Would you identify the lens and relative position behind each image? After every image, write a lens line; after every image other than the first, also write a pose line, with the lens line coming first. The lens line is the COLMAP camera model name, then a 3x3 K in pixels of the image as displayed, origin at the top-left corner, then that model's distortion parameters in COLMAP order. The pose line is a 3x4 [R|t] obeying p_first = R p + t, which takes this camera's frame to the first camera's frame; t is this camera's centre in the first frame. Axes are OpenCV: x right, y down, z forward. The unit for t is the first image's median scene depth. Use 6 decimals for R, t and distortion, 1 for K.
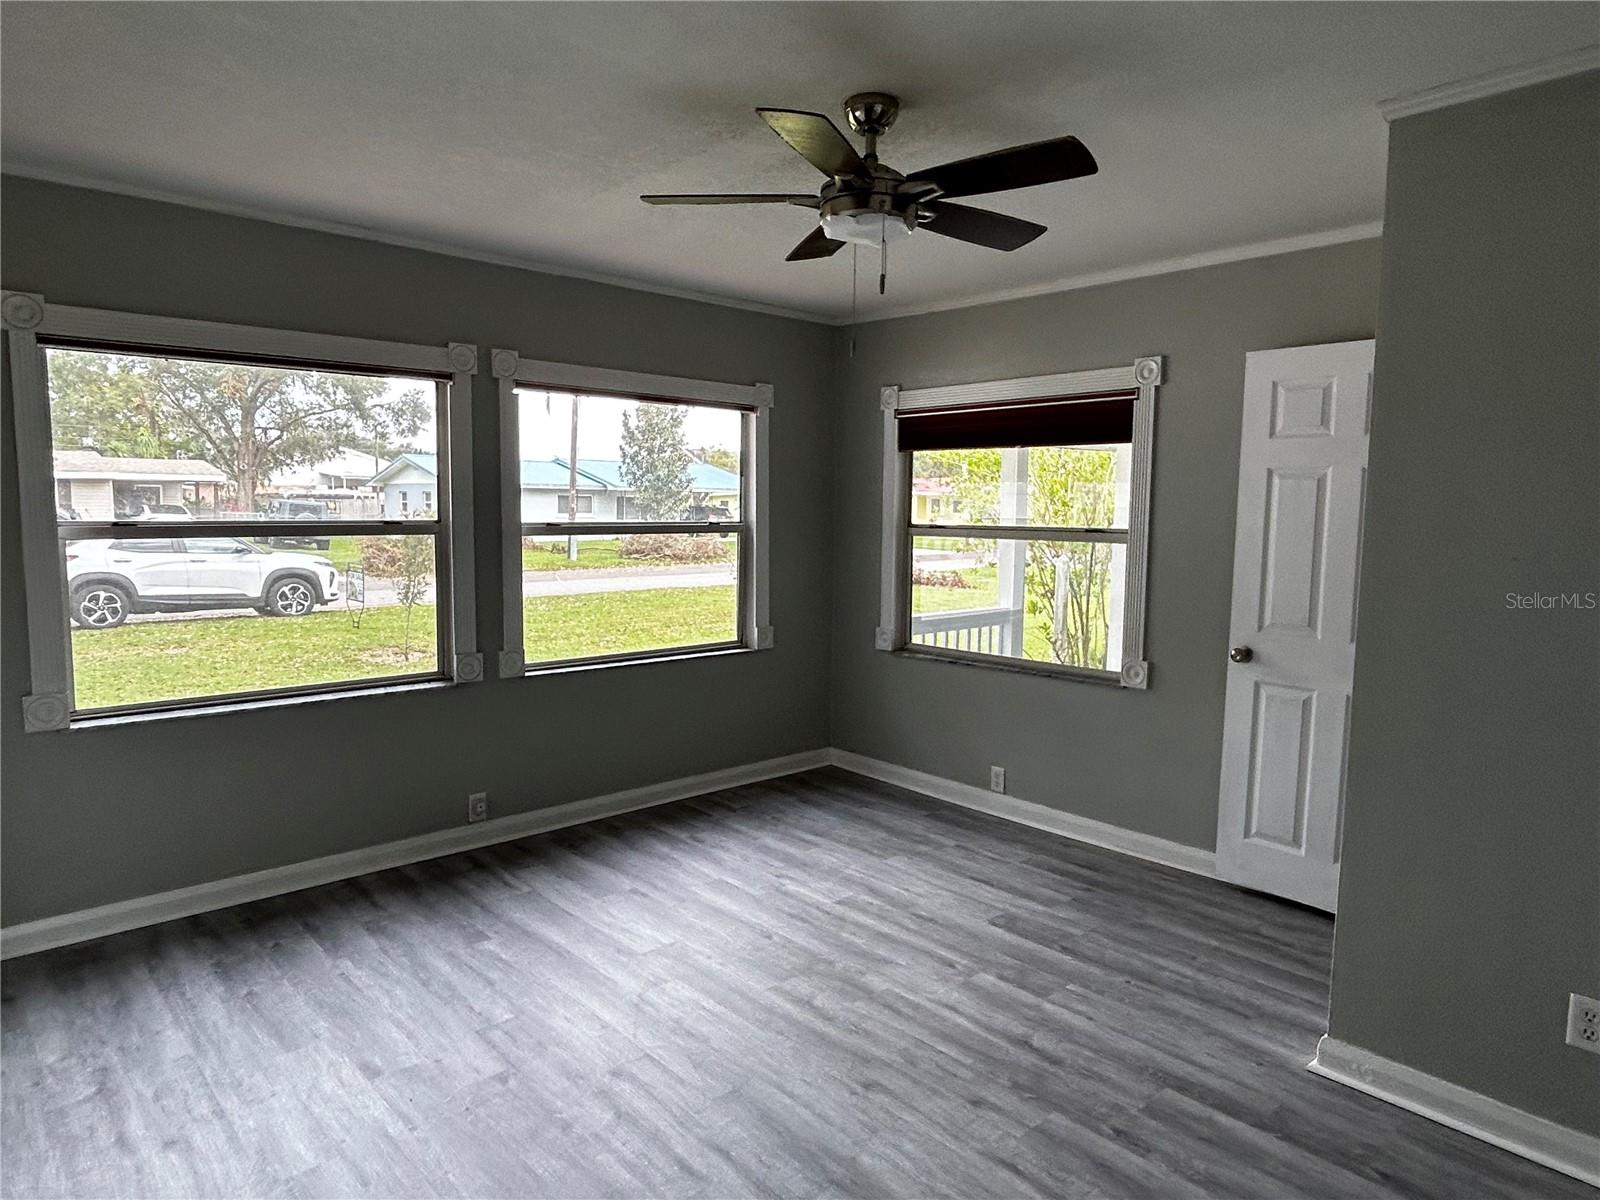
lens RADIAL K [[1011.0, 0, 794.5], [0, 1011.0, 598.5], [0, 0, 1]] dist [-0.001034, -0.000606]
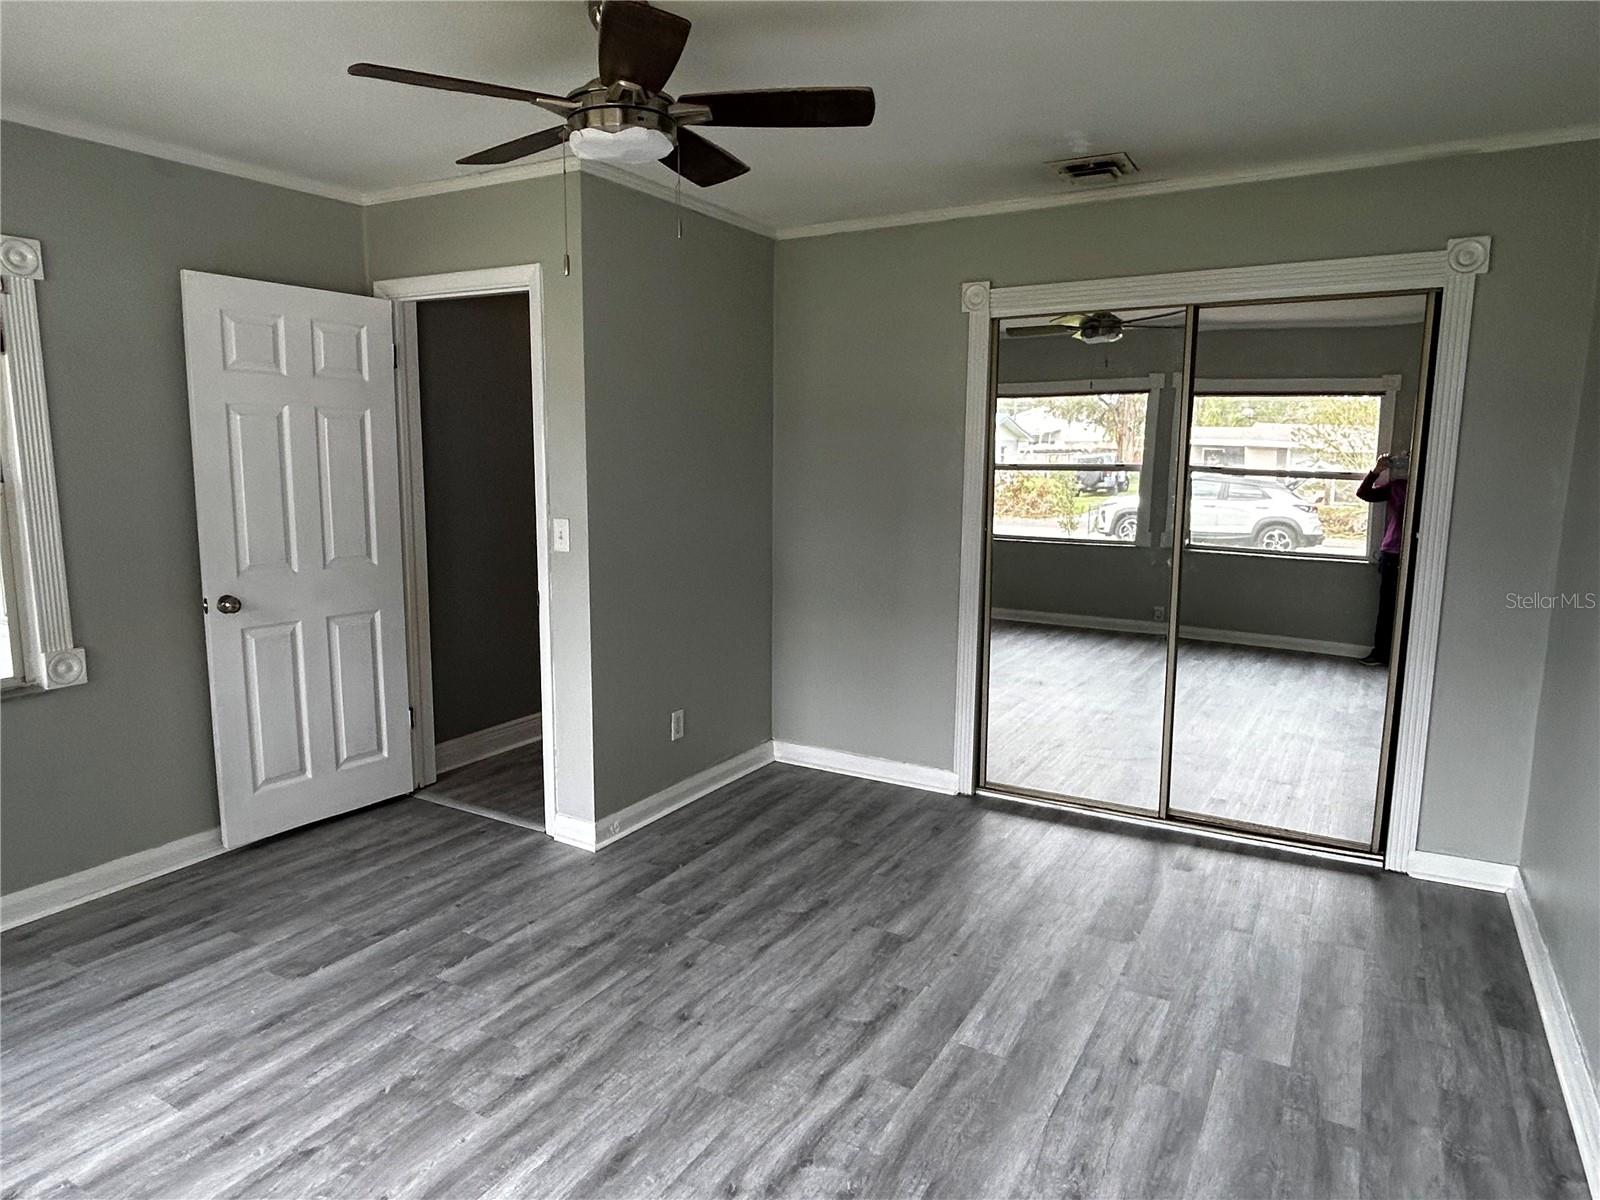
lens RADIAL K [[1011.0, 0, 794.5], [0, 1011.0, 598.5], [0, 0, 1]] dist [-0.001034, -0.000606]
pose [[-0.312321, -0.154826, 0.937275, -0.684876], [0.079536, 0.978904, 0.188206, -0.097078], [-0.946641, 0.133328, -0.293418, 0.902465]]
